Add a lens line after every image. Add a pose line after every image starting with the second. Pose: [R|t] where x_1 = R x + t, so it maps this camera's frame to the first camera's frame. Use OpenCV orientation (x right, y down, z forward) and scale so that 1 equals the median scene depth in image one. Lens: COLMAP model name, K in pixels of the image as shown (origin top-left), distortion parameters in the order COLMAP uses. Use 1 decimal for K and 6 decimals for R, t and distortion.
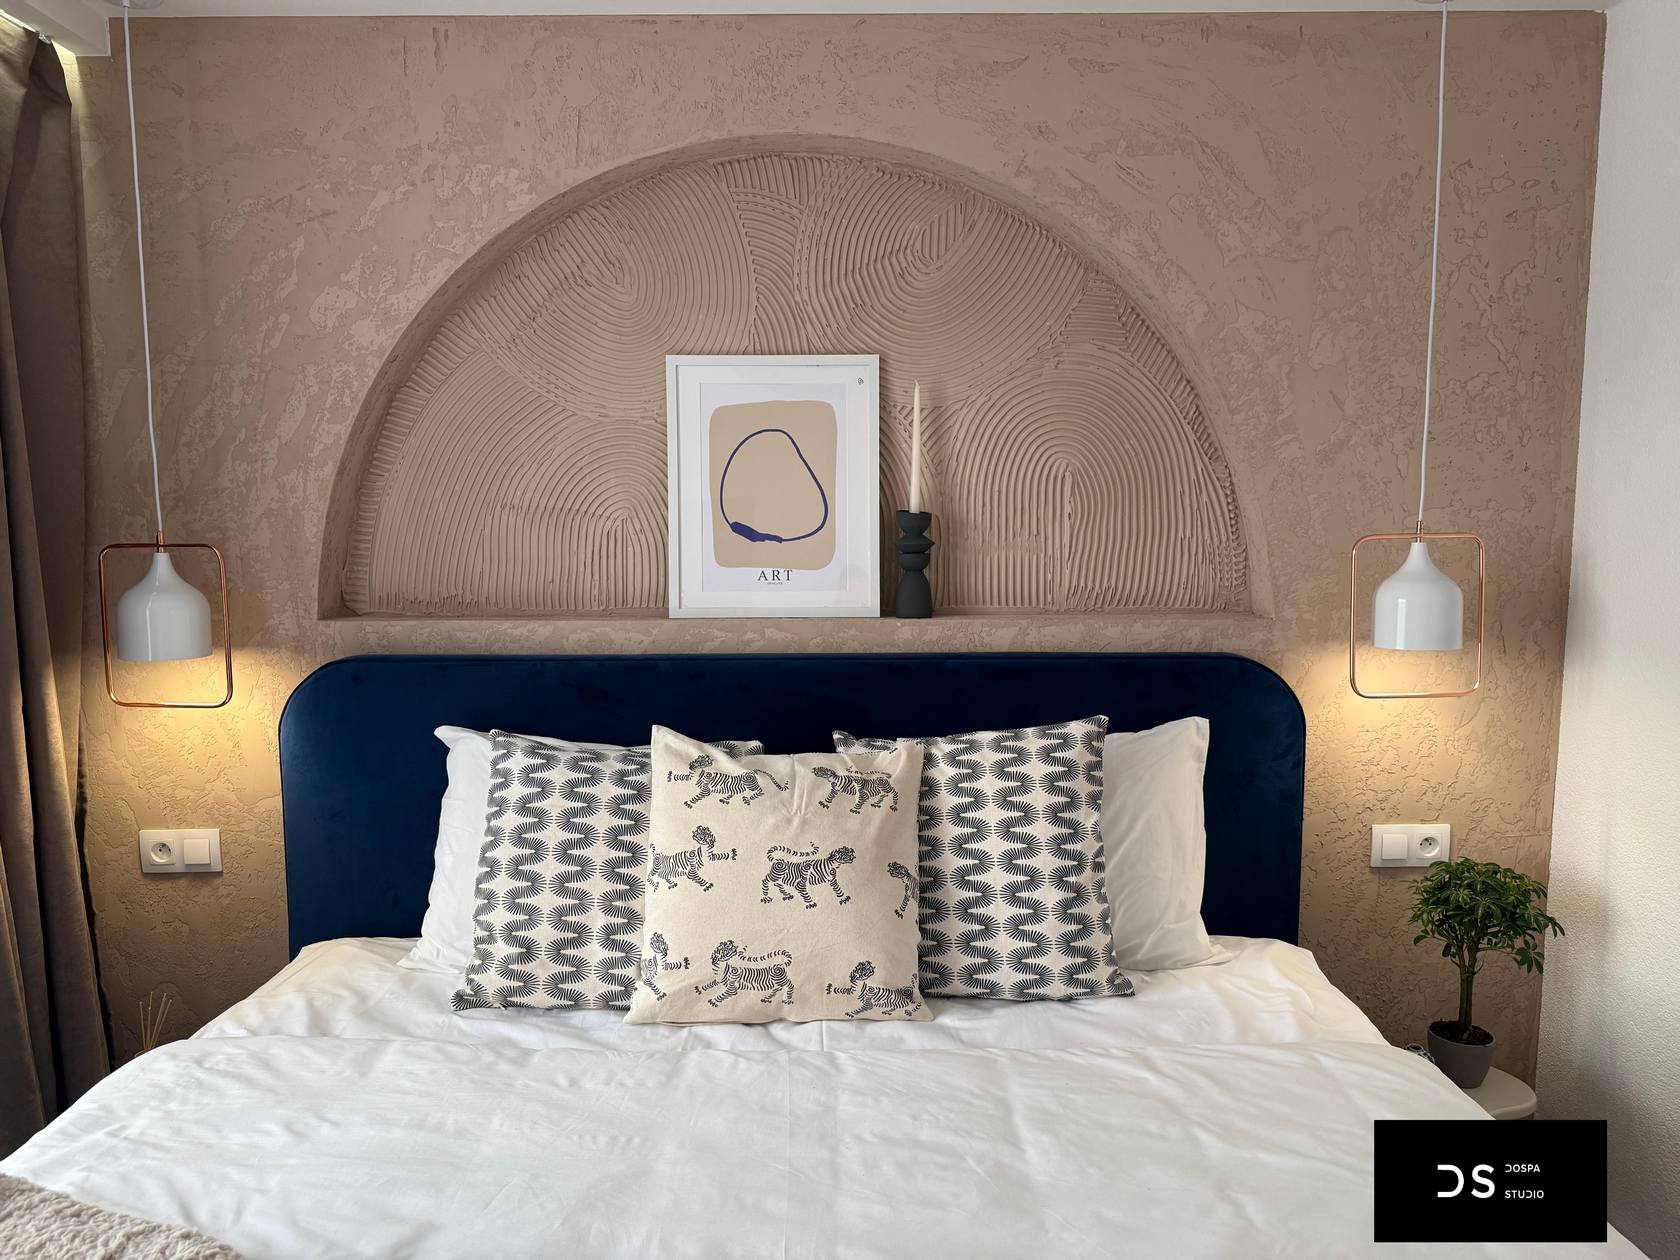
lens RADIAL K [[1151.7, 0, 839.9], [0, 1151.7, 646.1], [0, 0, 1]] dist [0.018021, -0.009148]
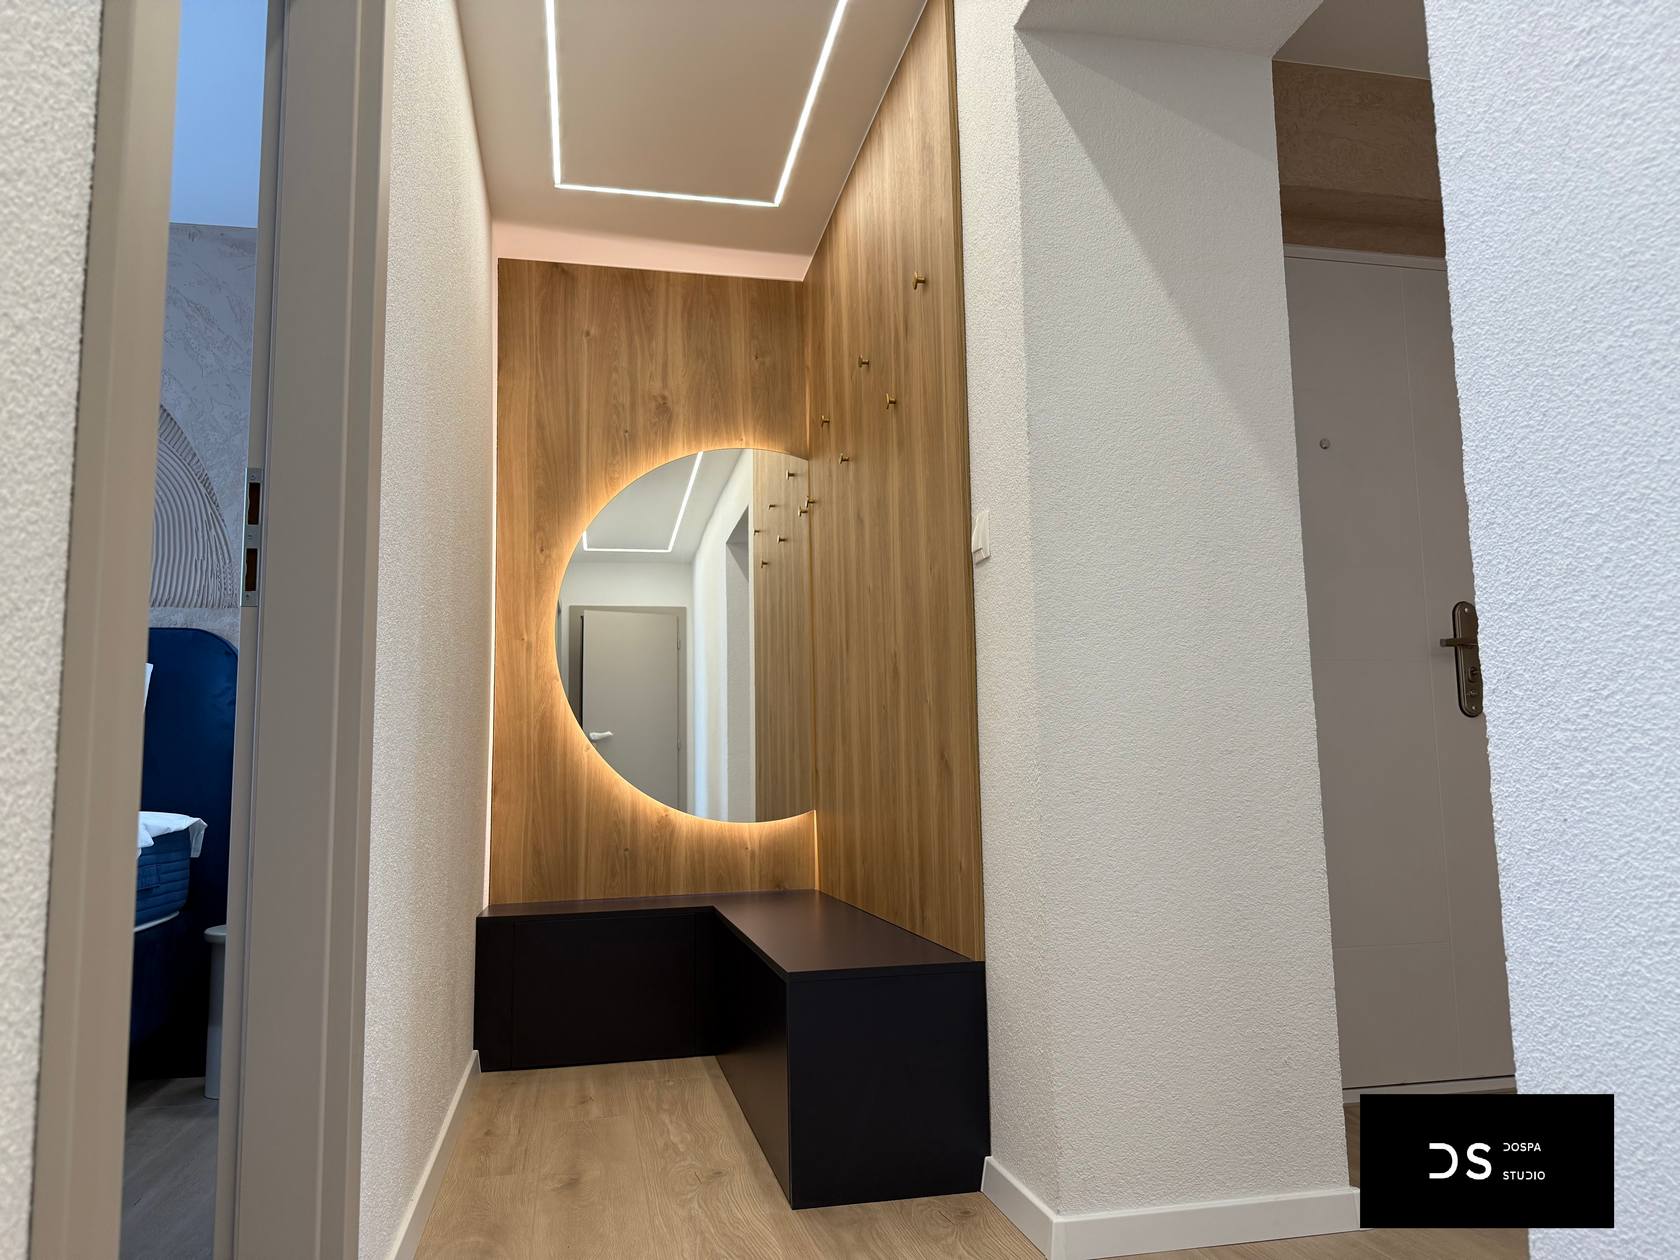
lens RADIAL K [[1187.1, 0, 840.0], [0, 1187.1, 630.0], [0, 0, 1]] dist [0.128412, -0.186335]
pose [[0.981644, 0.012143, 0.190334, 0.853079], [0.031010, 0.974529, -0.222107, 0.374180], [-0.188183, 0.223933, 0.956264, -0.602928]]
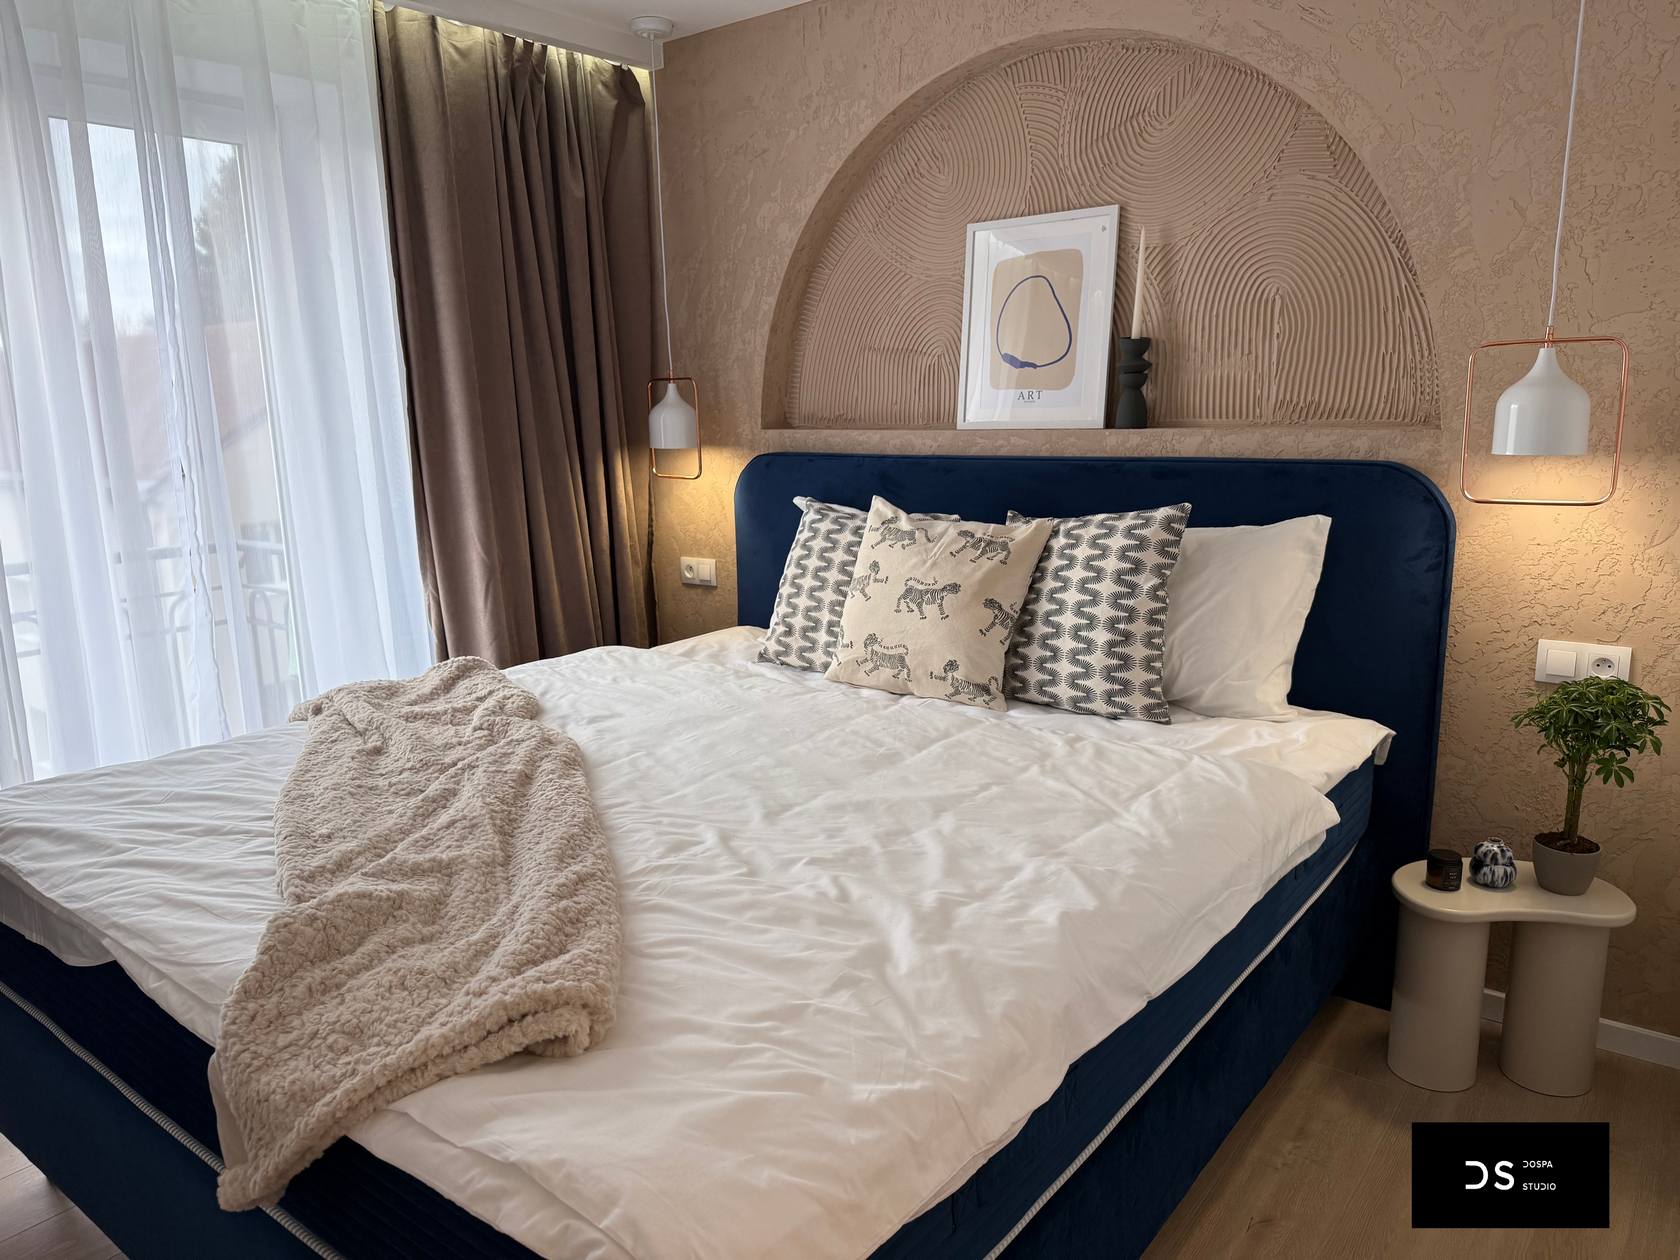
lens RADIAL K [[1187.1, 0, 840.0], [0, 1187.1, 630.0], [0, 0, 1]] dist [0.128412, -0.186335]
pose [[0.785157, 0.109491, -0.609540, 0.656320], [-0.043812, 0.991601, 0.121686, 0.047752], [0.617745, -0.068838, 0.783360, -0.209466]]
